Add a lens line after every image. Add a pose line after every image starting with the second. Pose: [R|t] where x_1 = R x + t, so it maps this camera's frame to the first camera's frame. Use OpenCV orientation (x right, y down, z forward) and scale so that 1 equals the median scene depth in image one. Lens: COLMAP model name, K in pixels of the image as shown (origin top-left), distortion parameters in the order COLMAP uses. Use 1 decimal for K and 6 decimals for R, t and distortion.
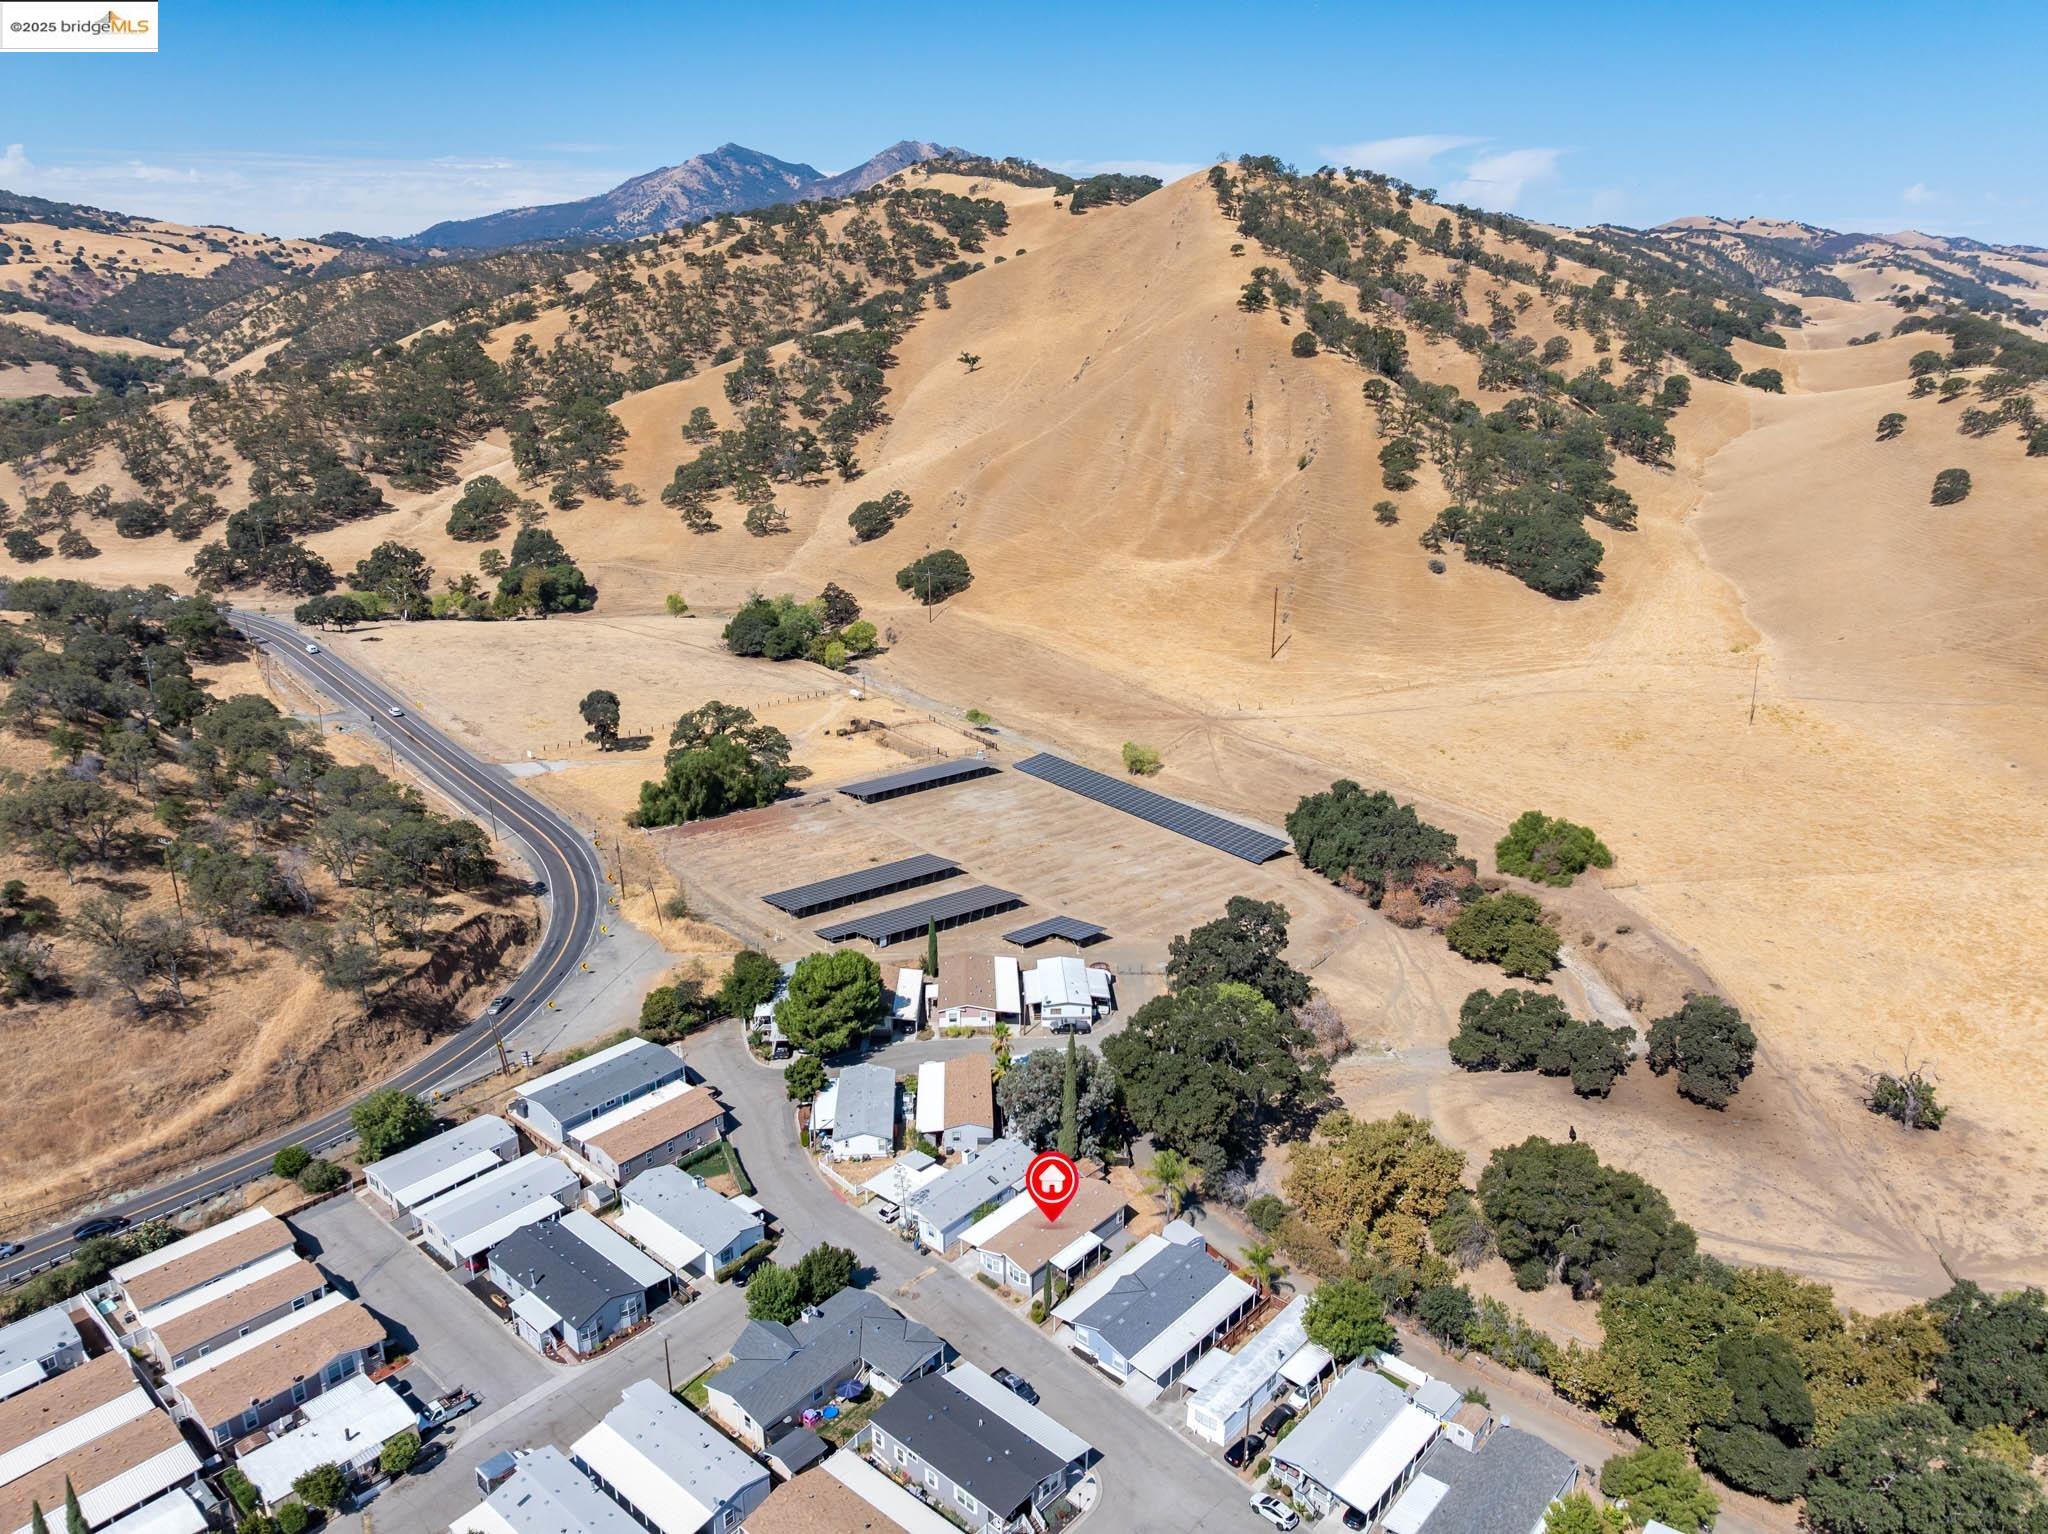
lens RADIAL K [[1441.0, 0, 1038.9], [0, 1441.0, 766.5], [0, 0, 1]] dist [-0.028403, -0.000193]
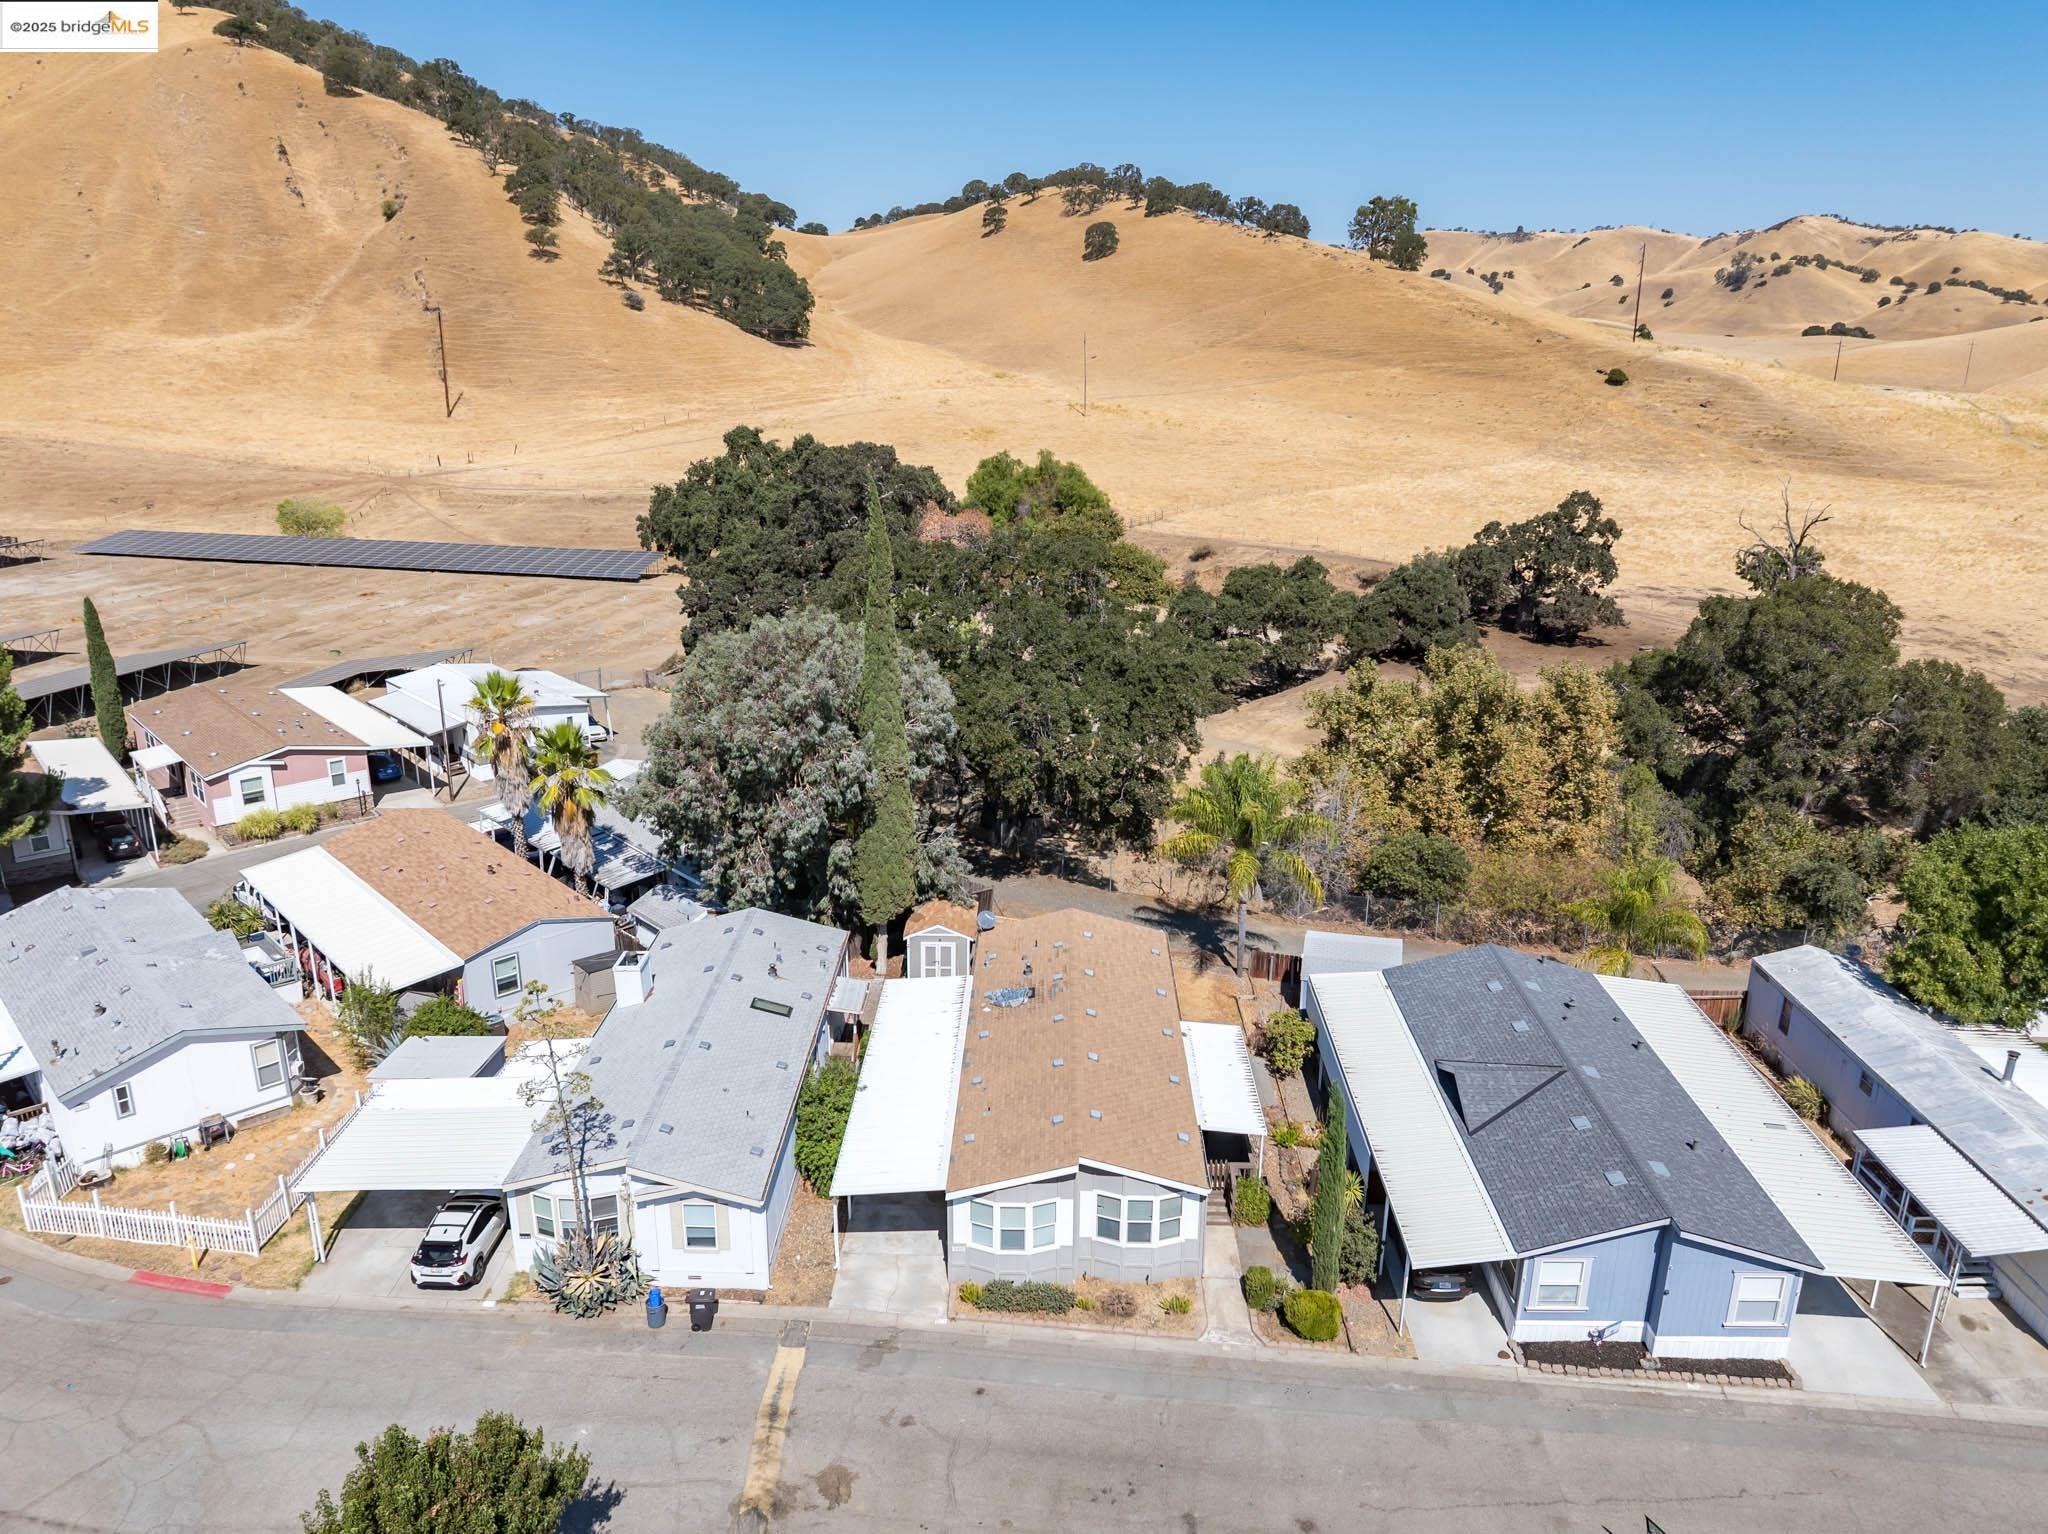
lens RADIAL K [[1441.0, 0, 1033.5], [0, 1441.0, 753.8], [0, 0, 1]] dist [-0.028403, -0.000193]
pose [[0.766436, -0.184822, 0.615156, -0.079562], [0.197789, 0.979082, 0.047733, 0.114710], [-0.611110, 0.085087, 0.786959, 0.359391]]
